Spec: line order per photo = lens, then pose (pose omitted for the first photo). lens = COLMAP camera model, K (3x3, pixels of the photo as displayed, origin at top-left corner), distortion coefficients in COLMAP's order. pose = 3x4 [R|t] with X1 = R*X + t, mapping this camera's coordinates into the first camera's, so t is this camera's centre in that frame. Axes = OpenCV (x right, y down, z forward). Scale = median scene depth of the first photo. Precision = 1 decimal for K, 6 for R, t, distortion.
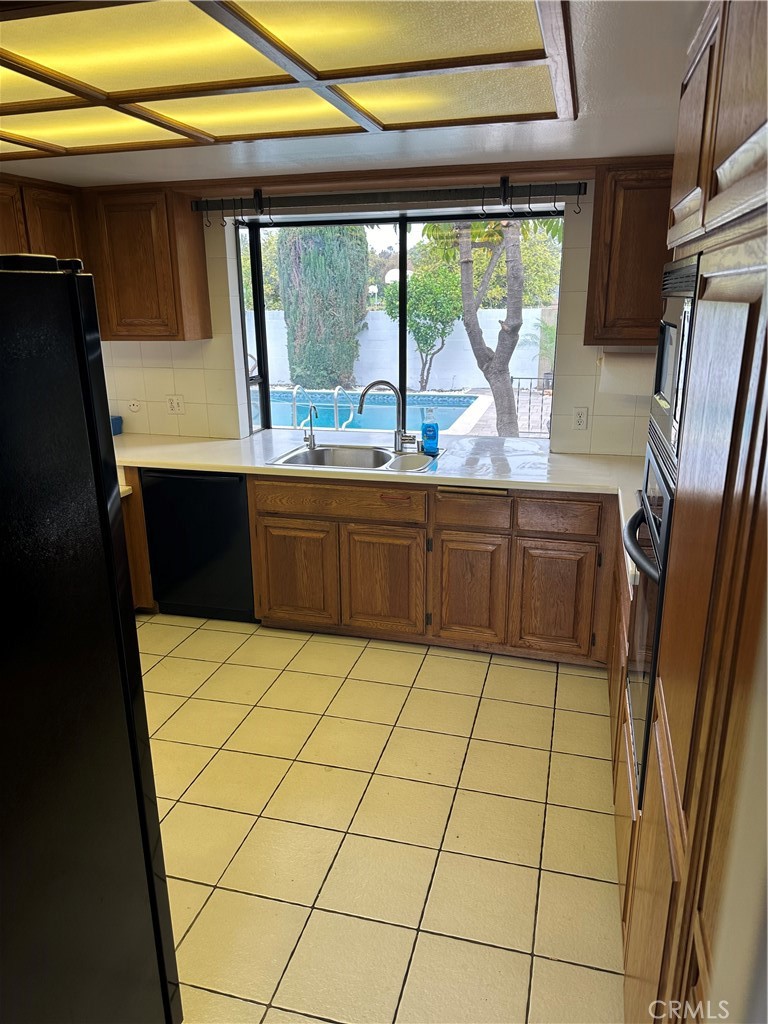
lens RADIAL K [[712.4, 0, 382.5], [0, 712.4, 519.4], [0, 0, 1]] dist [0.097084, -0.117813]
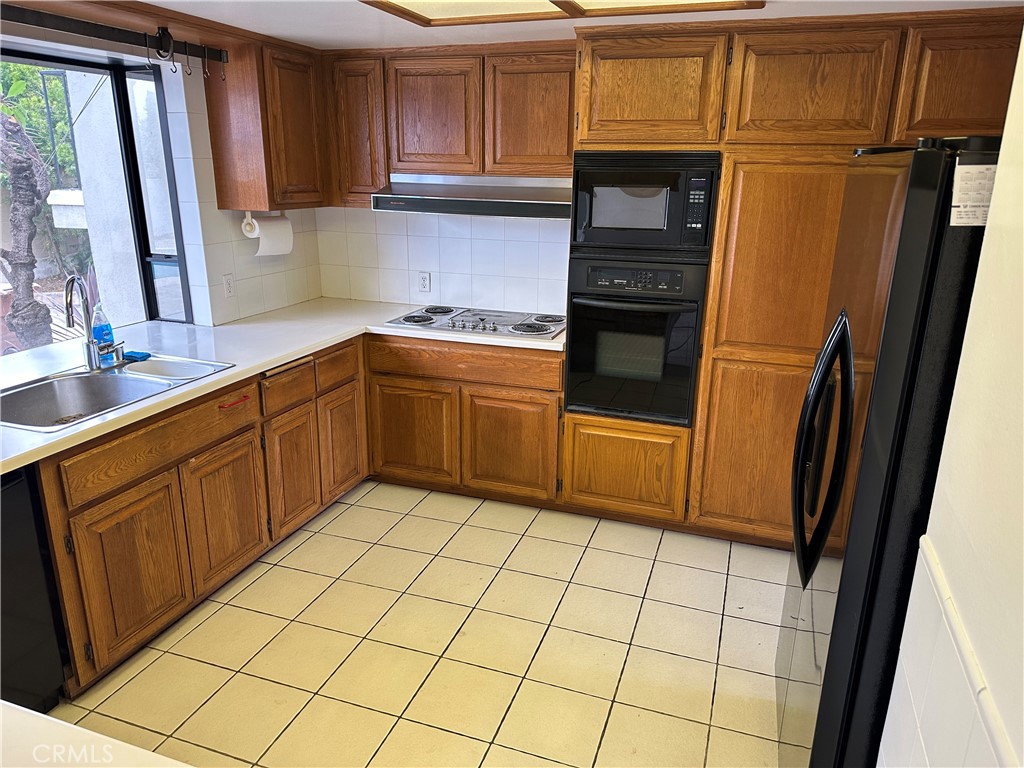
lens RADIAL K [[712.4, 0, 507.6], [0, 712.4, 384.3], [0, 0, 1]] dist [0.097084, -0.117813]
pose [[0.079002, -0.279196, 0.956979, -0.745832], [0.305321, 0.920621, 0.243384, -0.155270], [-0.948967, 0.272958, 0.157975, 0.545504]]
